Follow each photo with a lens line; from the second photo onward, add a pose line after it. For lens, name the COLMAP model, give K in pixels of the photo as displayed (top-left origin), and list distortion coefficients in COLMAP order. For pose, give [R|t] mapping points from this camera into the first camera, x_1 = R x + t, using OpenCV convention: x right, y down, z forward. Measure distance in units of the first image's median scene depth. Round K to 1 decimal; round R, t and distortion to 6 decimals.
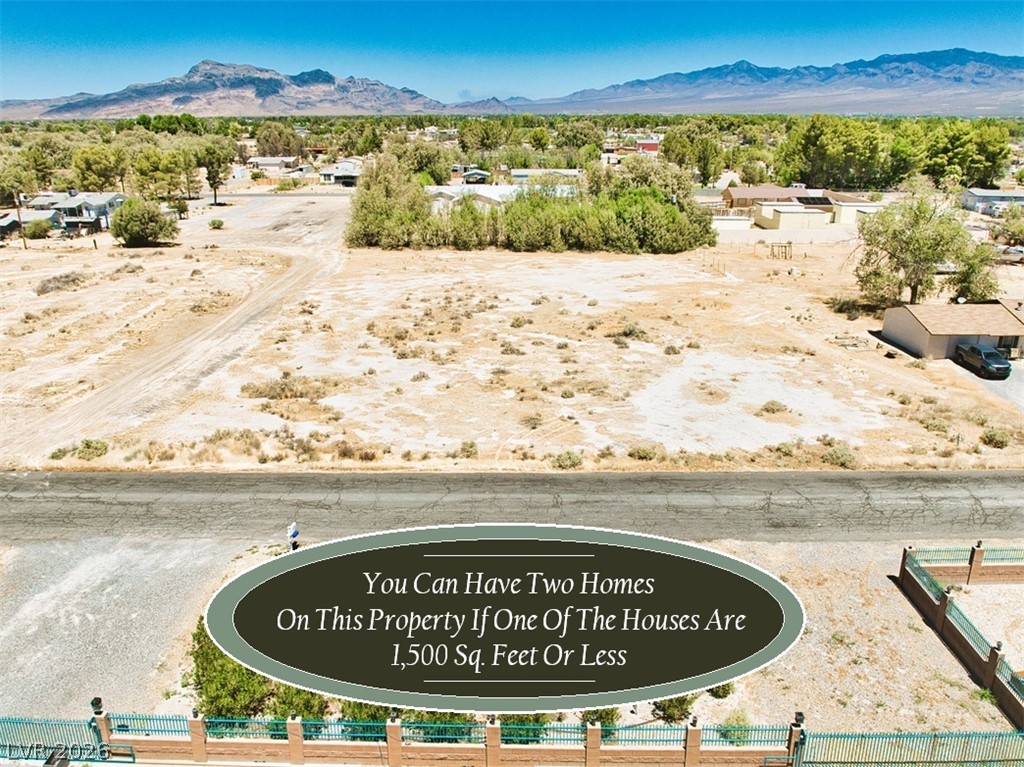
lens RADIAL K [[746.3, 0, 515.0], [0, 746.3, 422.4], [0, 0, 1]] dist [-0.022606, -0.013862]
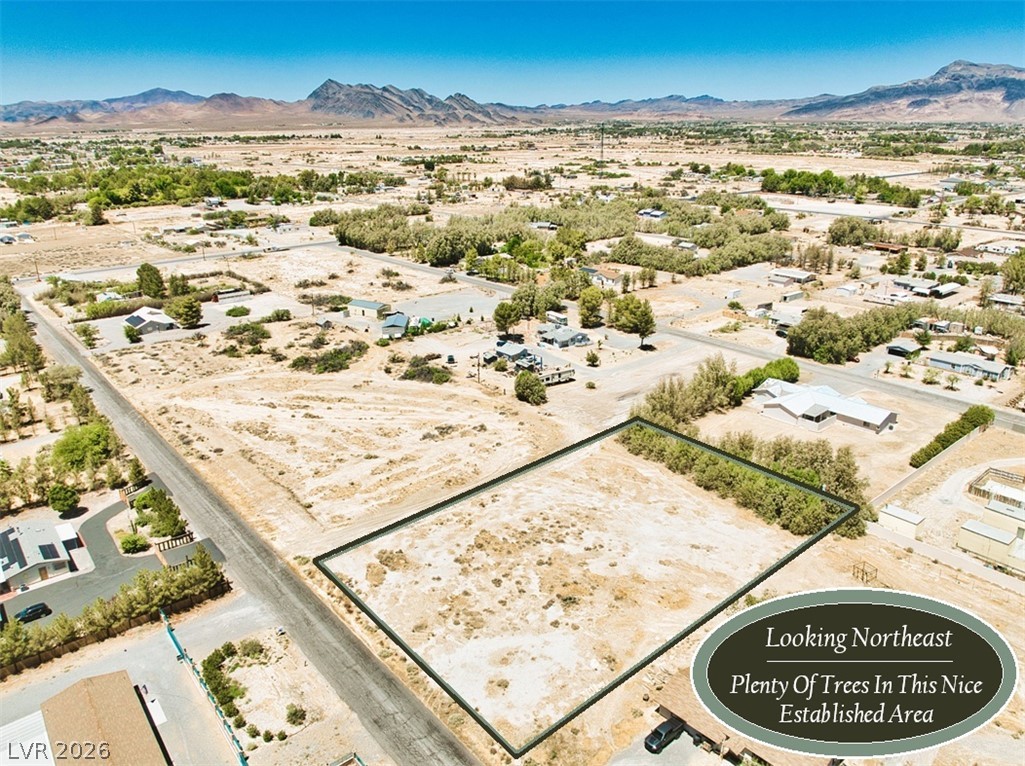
lens RADIAL K [[747.0, 0, 515.5], [0, 747.0, 422.0], [0, 0, 1]] dist [-0.022606, -0.013862]
pose [[0.647805, 0.286278, -0.705970, 0.134029], [-0.284528, 0.950565, 0.124378, -0.078808], [0.706677, 0.120295, 0.697235, -0.033107]]
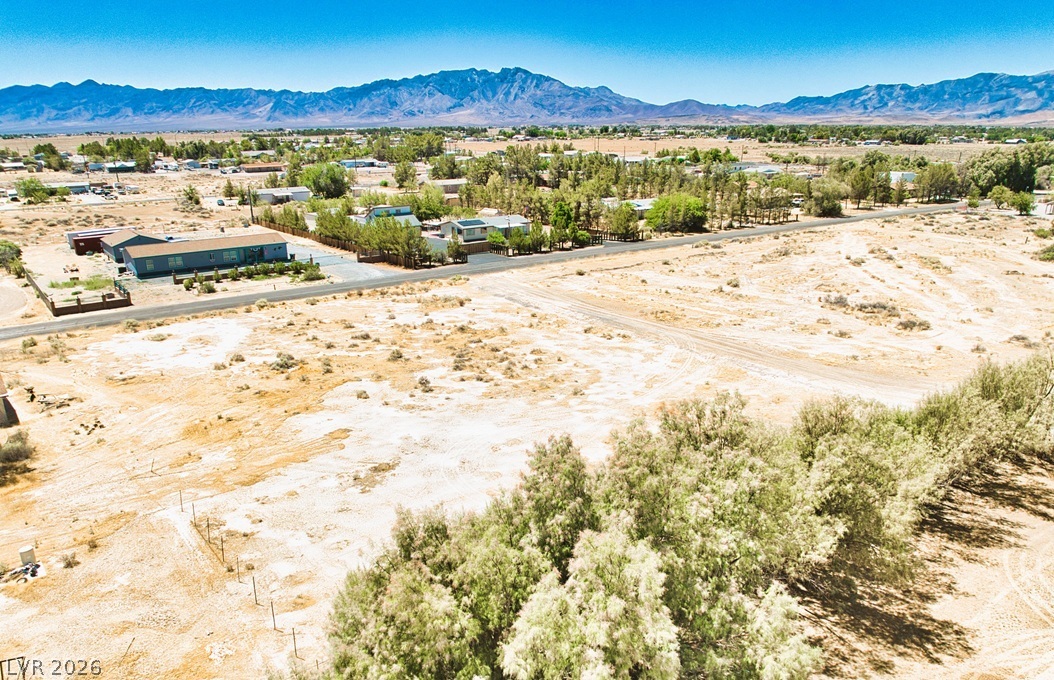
lens RADIAL K [[773.5, 0, 527.6], [0, 773.5, 427.5], [0, 0, 1]] dist [-0.044237, 0.005769]
pose [[-0.792040, 0.231924, -0.564698, 0.061230], [-0.225214, 0.748764, 0.623403, -0.096041], [0.567407, 0.620938, -0.540818, 0.218239]]
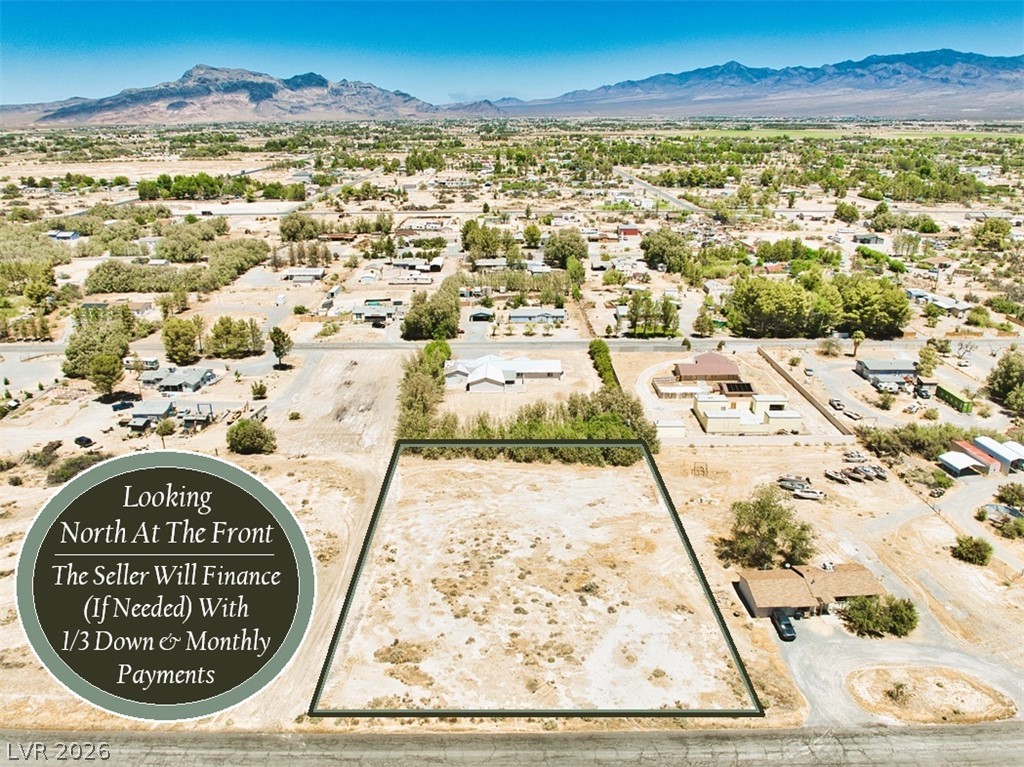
lens RADIAL K [[738.2, 0, 513.2], [0, 738.2, 425.5], [0, 0, 1]] dist [-0.004850, -0.031249]
pose [[0.999961, -0.006430, 0.005972, -0.002981], [0.006383, 0.999948, 0.007944, -0.059726], [-0.006023, -0.007905, 0.999951, -0.079111]]
